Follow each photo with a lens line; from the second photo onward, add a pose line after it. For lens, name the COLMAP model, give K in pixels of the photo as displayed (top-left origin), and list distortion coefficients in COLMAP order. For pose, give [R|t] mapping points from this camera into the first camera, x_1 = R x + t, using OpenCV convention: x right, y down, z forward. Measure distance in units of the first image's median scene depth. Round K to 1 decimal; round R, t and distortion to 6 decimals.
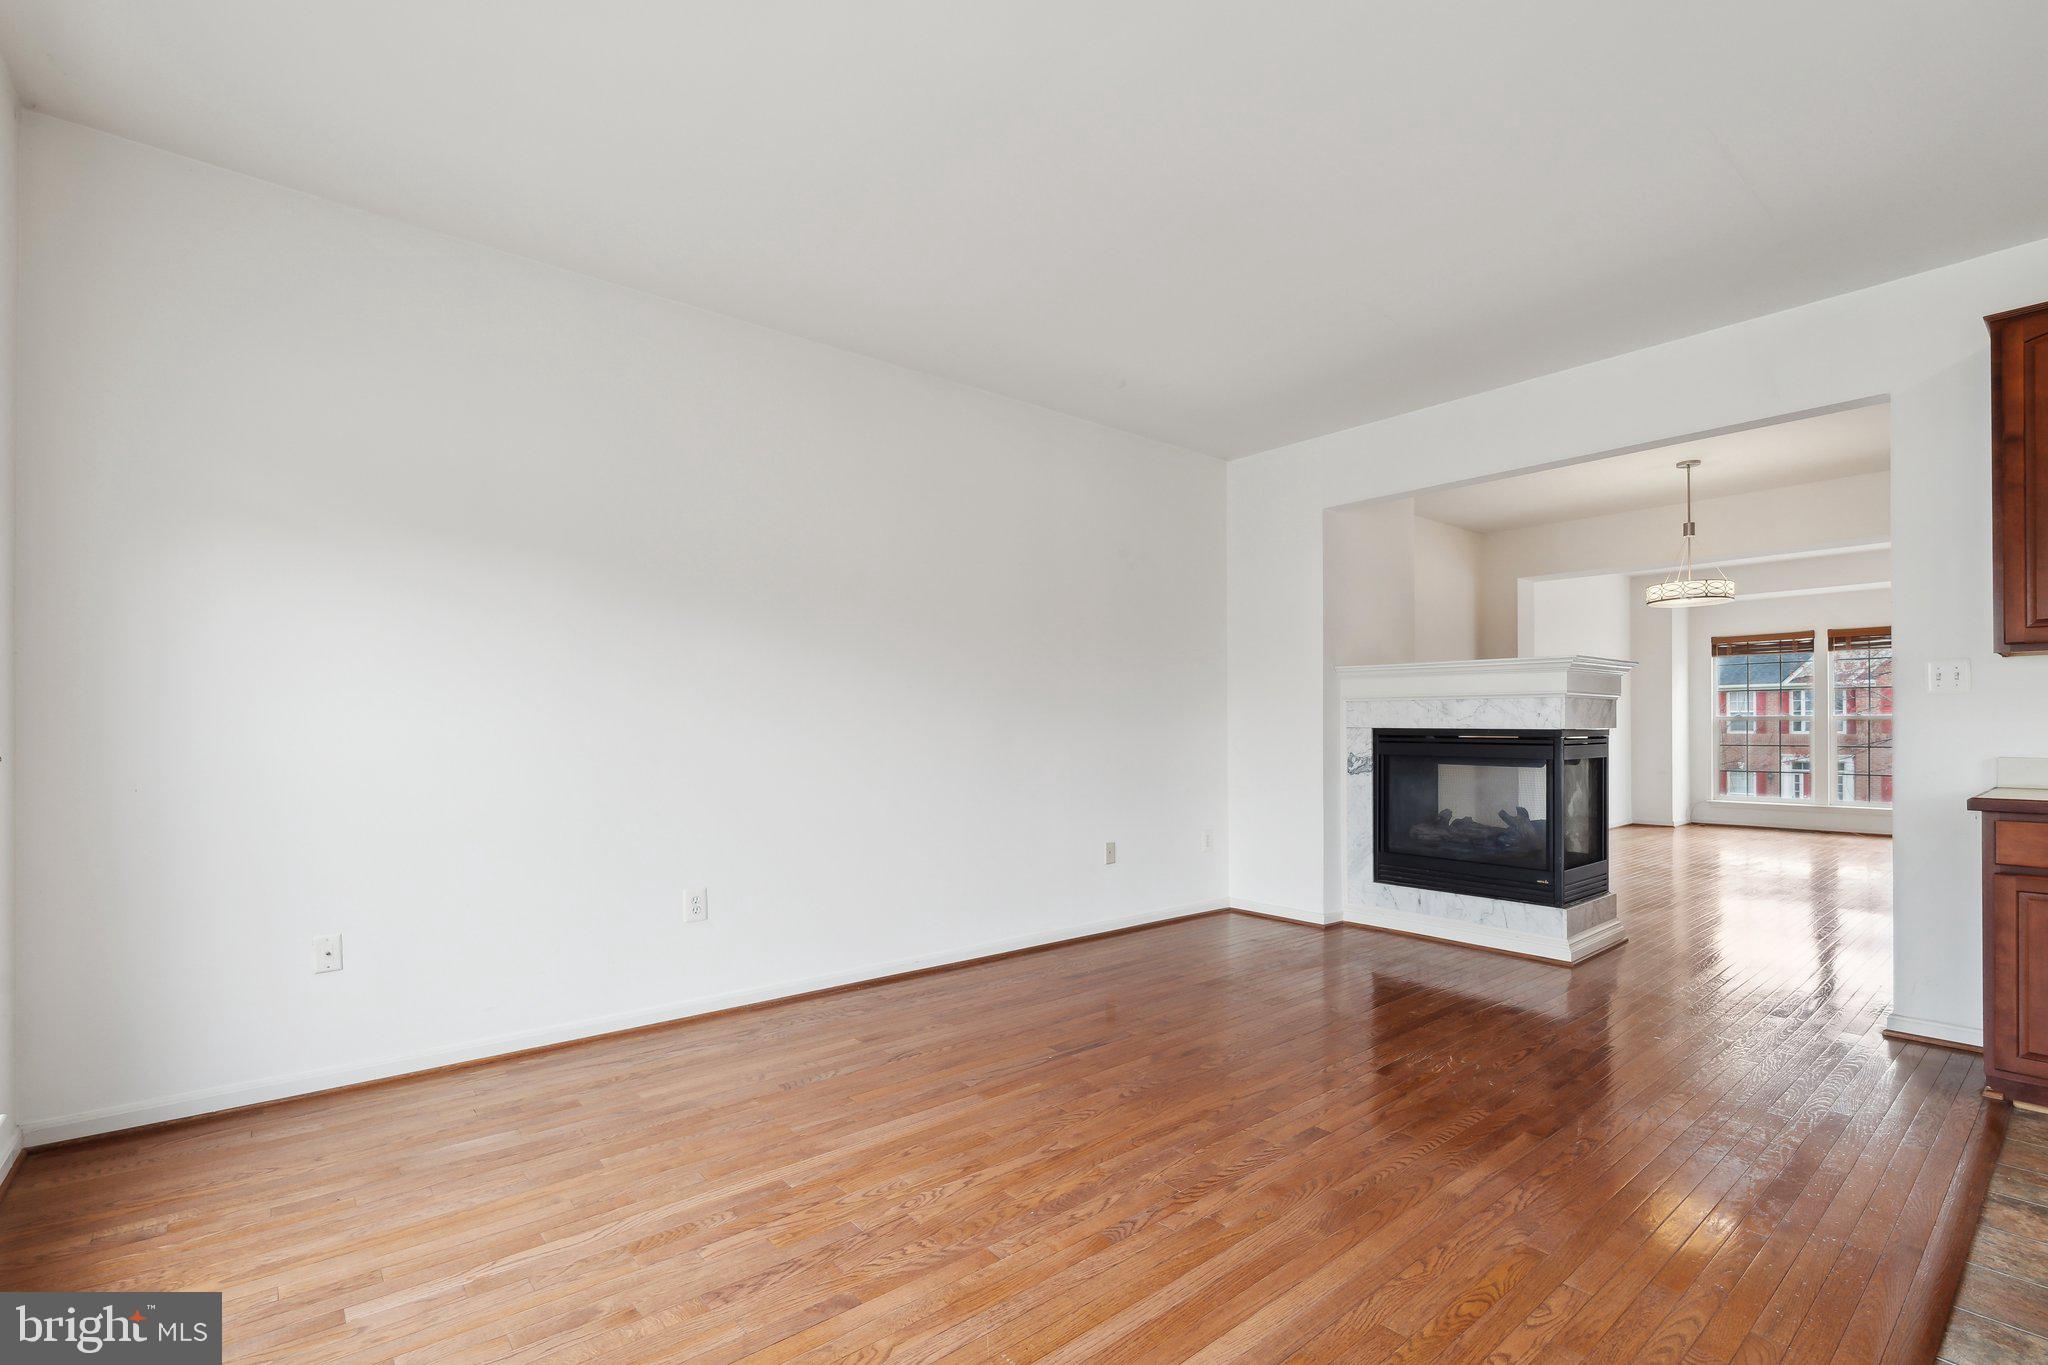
lens RADIAL K [[934.1, 0, 1026.7], [0, 934.1, 728.6], [0, 0, 1]] dist [-0.001497, -0.000504]
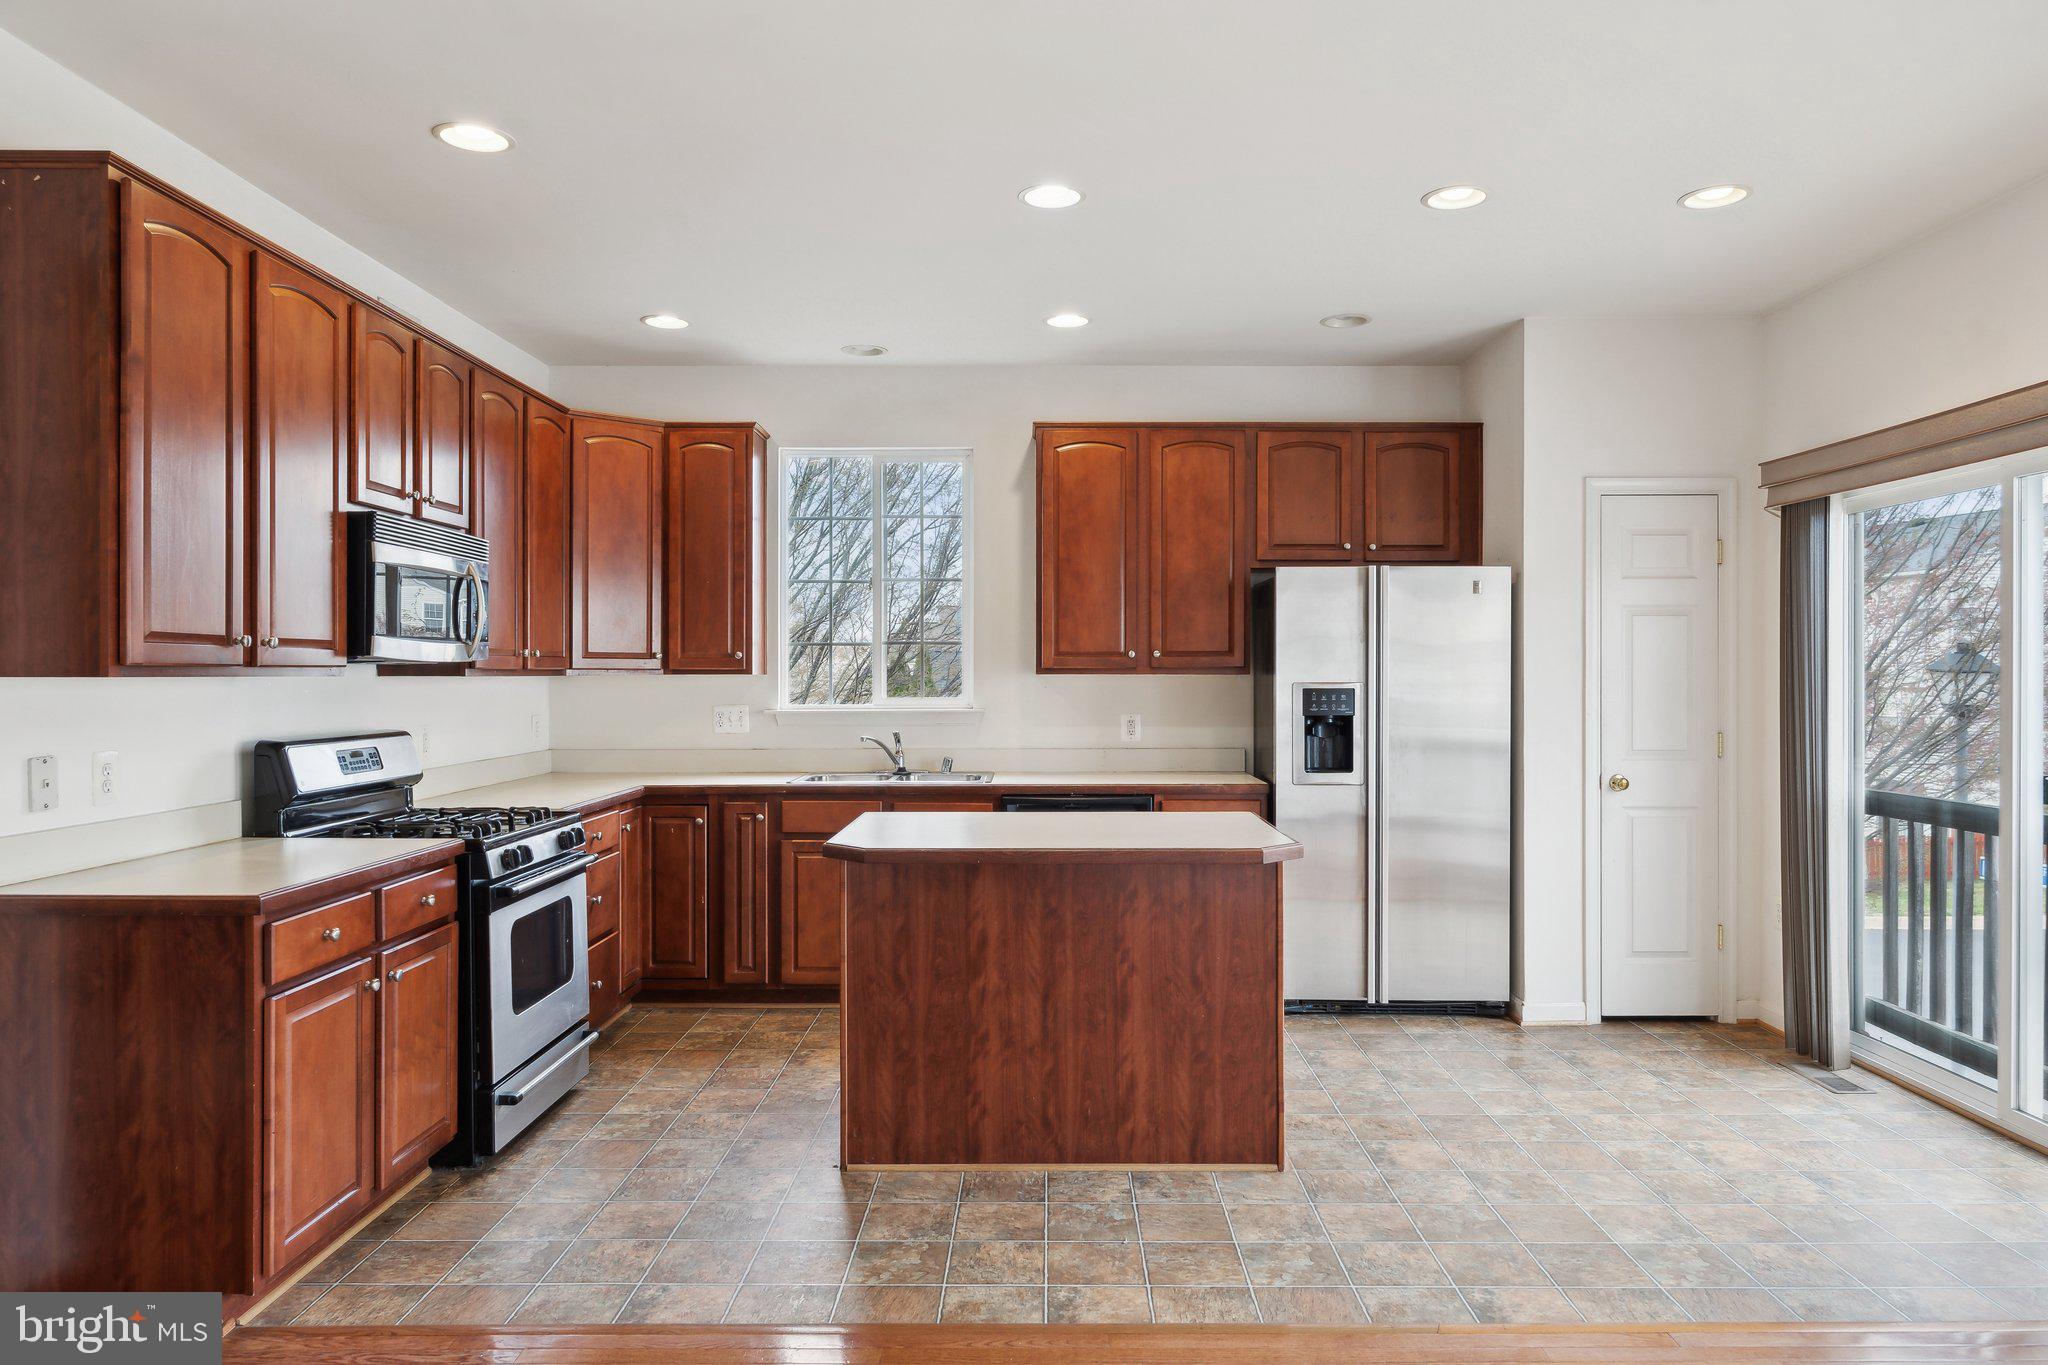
lens RADIAL K [[1307.4, 0, 1044.4], [0, 1307.4, 677.5], [0, 0, 1]] dist [-0.001817, 0.000327]
pose [[-0.773107, 0.000861, 0.634275, -0.030231], [0.004011, 0.999986, 0.003531, -0.072136], [-0.634263, 0.005274, -0.773099, 1.146035]]
